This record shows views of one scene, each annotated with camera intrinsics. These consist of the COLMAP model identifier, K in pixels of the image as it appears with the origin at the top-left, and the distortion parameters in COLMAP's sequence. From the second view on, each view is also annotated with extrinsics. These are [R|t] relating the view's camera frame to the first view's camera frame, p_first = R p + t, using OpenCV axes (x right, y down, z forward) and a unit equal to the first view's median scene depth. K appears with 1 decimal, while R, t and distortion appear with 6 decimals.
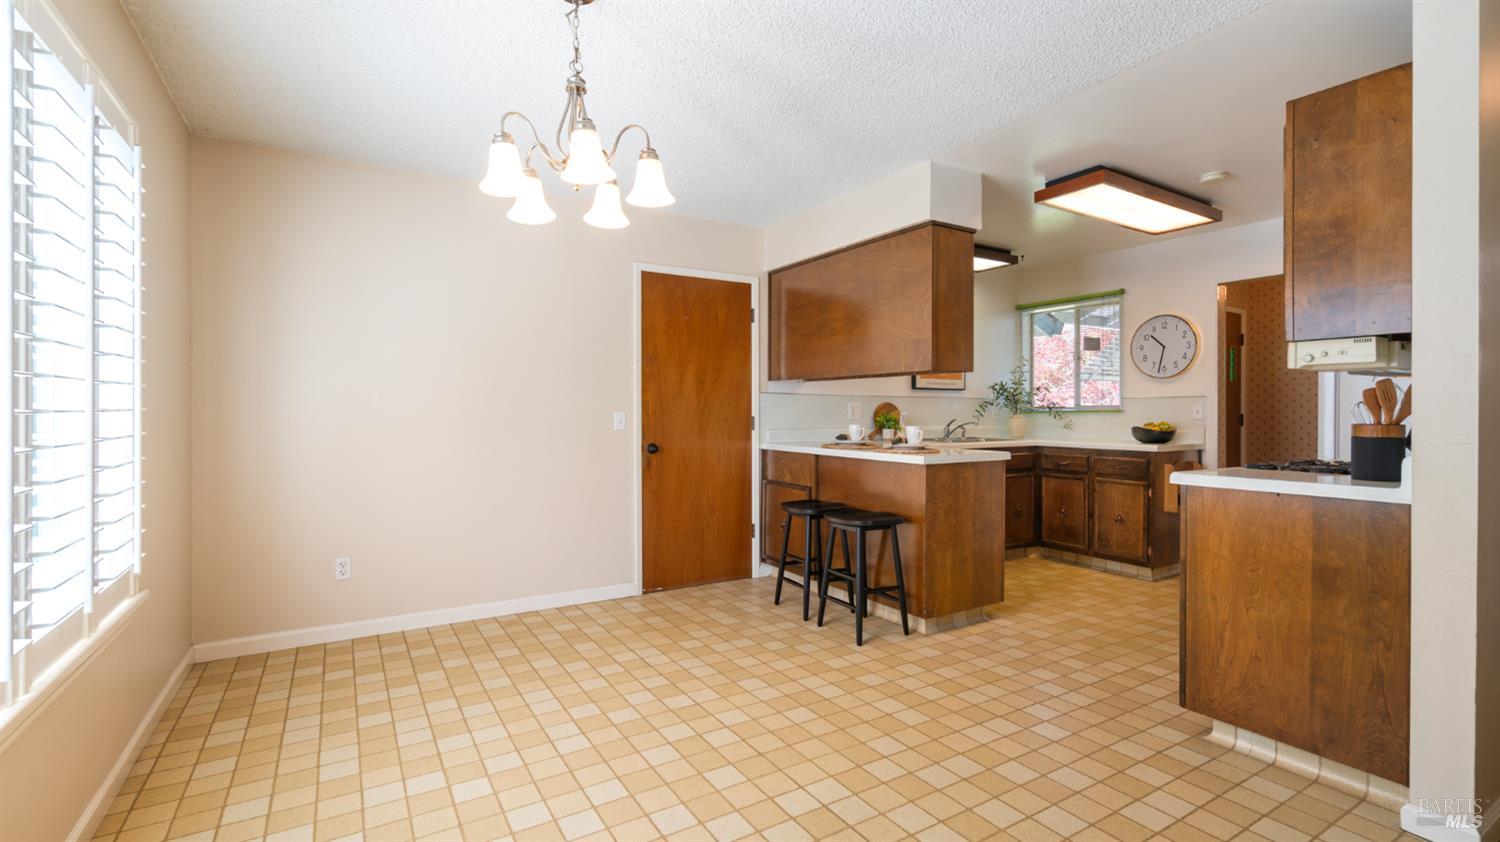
lens RADIAL K [[675.0, 0, 748.0], [0, 675.0, 415.8], [0, 0, 1]] dist [-0.003025, 0.003312]
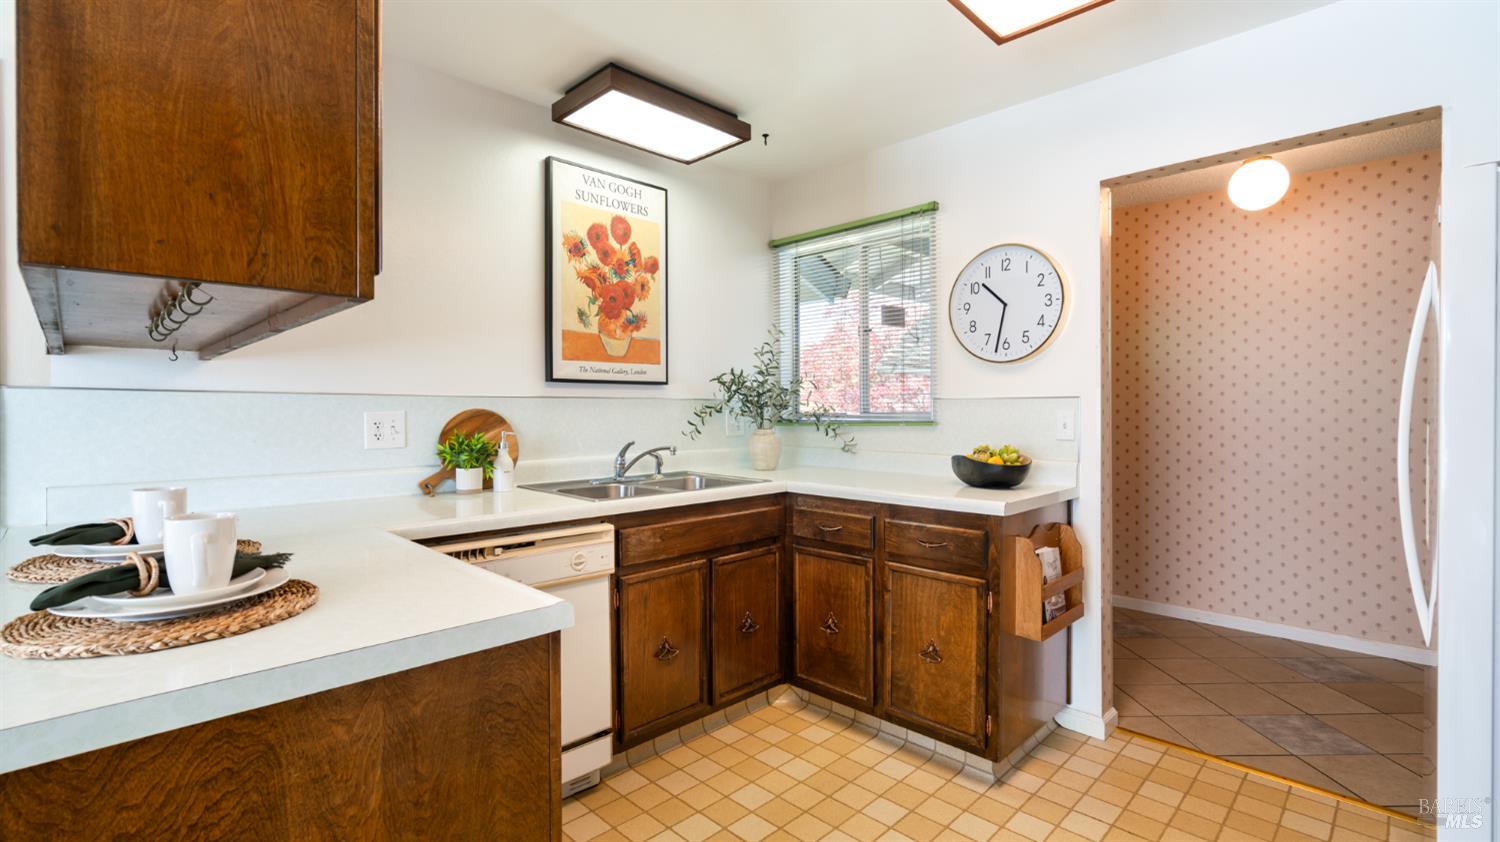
lens RADIAL K [[675.0, 0, 749.7], [0, 675.0, 416.8], [0, 0, 1]] dist [-0.003025, 0.003312]
pose [[0.970613, -0.005484, 0.240585, 0.282419], [0.004551, 0.999980, 0.004434, -0.015822], [-0.240605, -0.003209, 0.970618, 0.513899]]
